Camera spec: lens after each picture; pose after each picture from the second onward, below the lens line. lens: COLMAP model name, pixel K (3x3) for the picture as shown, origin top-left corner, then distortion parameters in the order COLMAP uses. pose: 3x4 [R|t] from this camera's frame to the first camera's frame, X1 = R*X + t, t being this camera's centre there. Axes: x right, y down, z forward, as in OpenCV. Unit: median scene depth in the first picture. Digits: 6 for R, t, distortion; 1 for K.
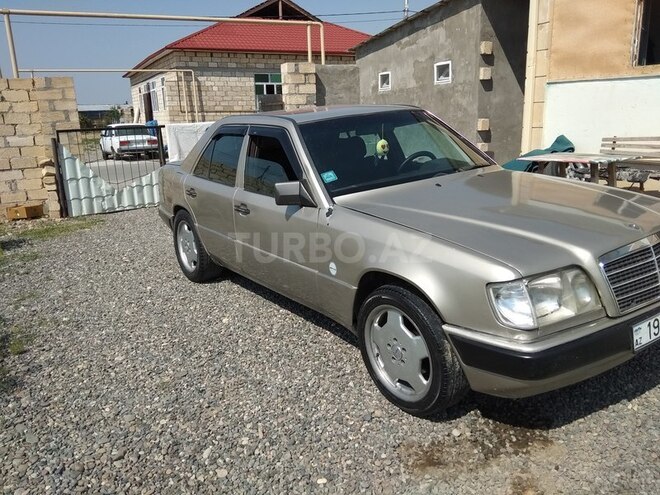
lens RADIAL K [[583.7, 0, 330.1], [0, 583.7, 251.7], [0, 0, 1]] dist [0.035591, -0.048192]
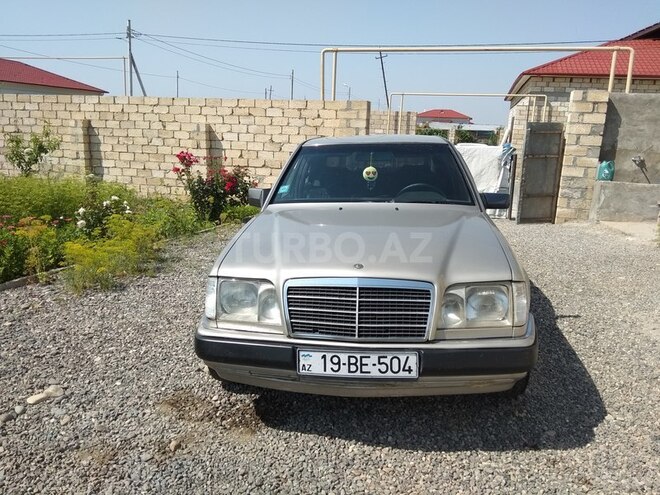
lens RADIAL K [[583.7, 0, 329.8], [0, 583.7, 244.2], [0, 0, 1]] dist [0.035591, -0.048192]
pose [[0.715472, 0.190278, -0.672231, 0.323179], [-0.219790, 0.974645, 0.041949, -0.031115], [0.663169, 0.117736, 0.739152, 0.058779]]
